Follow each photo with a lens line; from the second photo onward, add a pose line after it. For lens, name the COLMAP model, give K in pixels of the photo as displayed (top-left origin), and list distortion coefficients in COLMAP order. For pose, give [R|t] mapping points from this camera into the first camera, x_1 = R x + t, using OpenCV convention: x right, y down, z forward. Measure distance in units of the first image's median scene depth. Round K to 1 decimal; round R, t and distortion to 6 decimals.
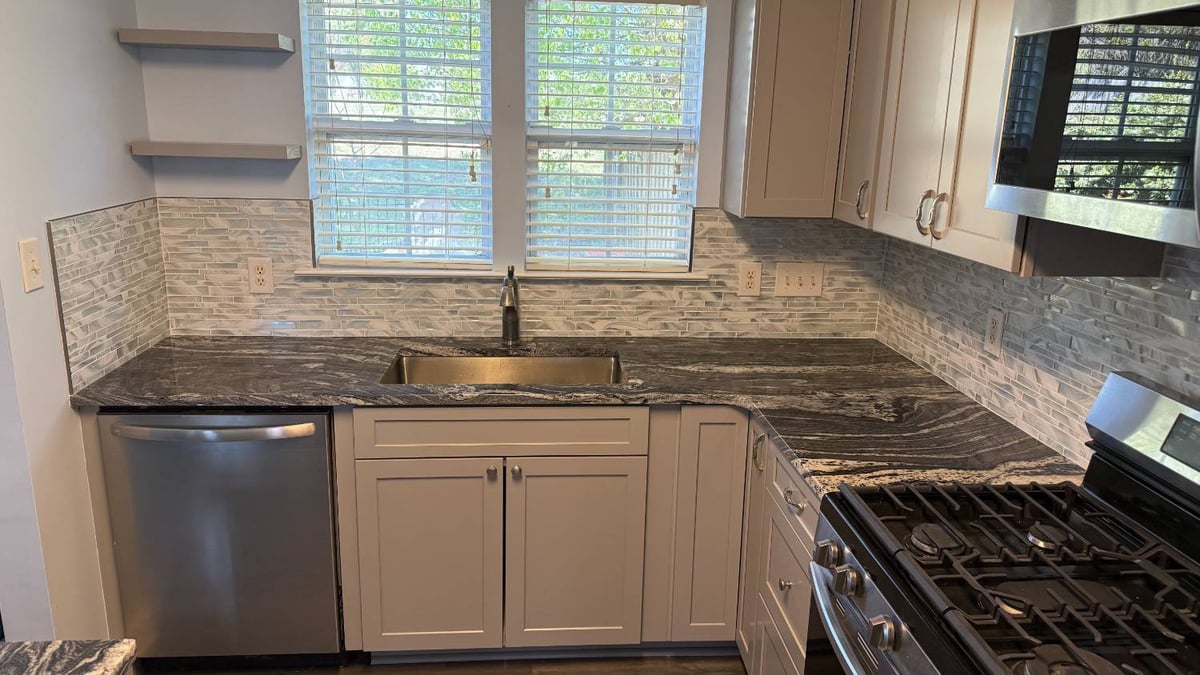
lens RADIAL K [[842.6, 0, 602.9], [0, 842.6, 334.0], [0, 0, 1]] dist [0.076341, -0.093539]
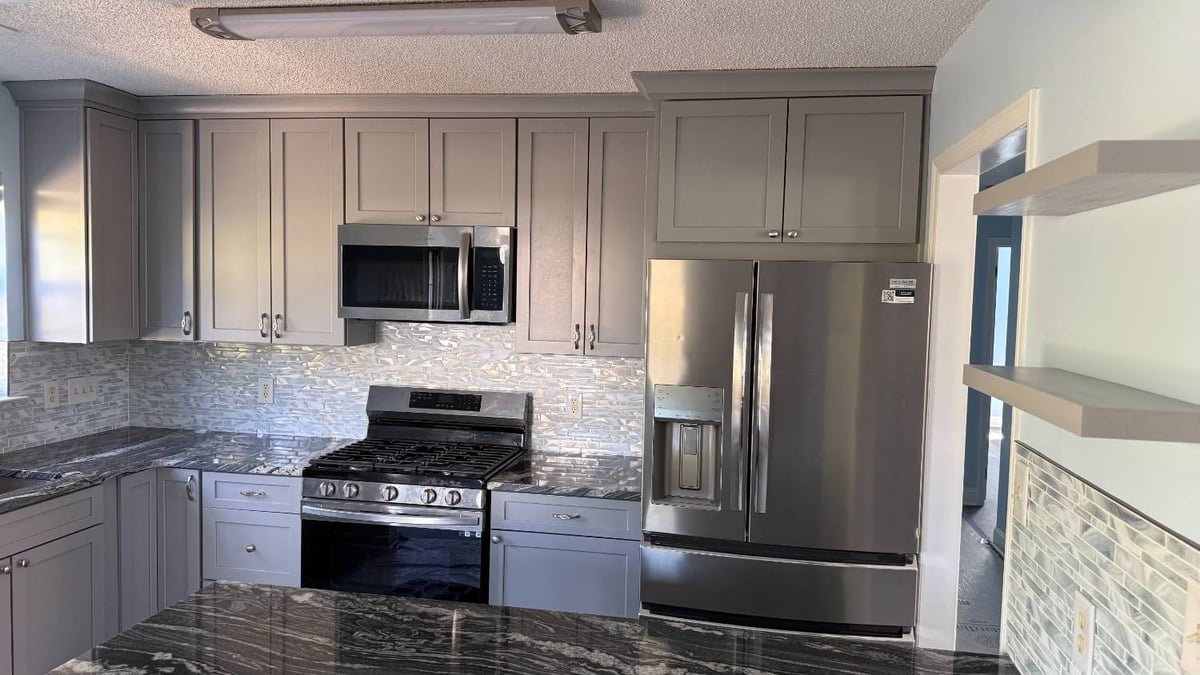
lens RADIAL K [[842.6, 0, 600.3], [0, 842.6, 331.8], [0, 0, 1]] dist [0.076341, -0.093539]
pose [[0.256828, -0.074481, 0.963583, -0.906492], [0.218699, 0.975642, 0.017123, 0.000011], [-0.941387, 0.206337, 0.266861, -0.137166]]
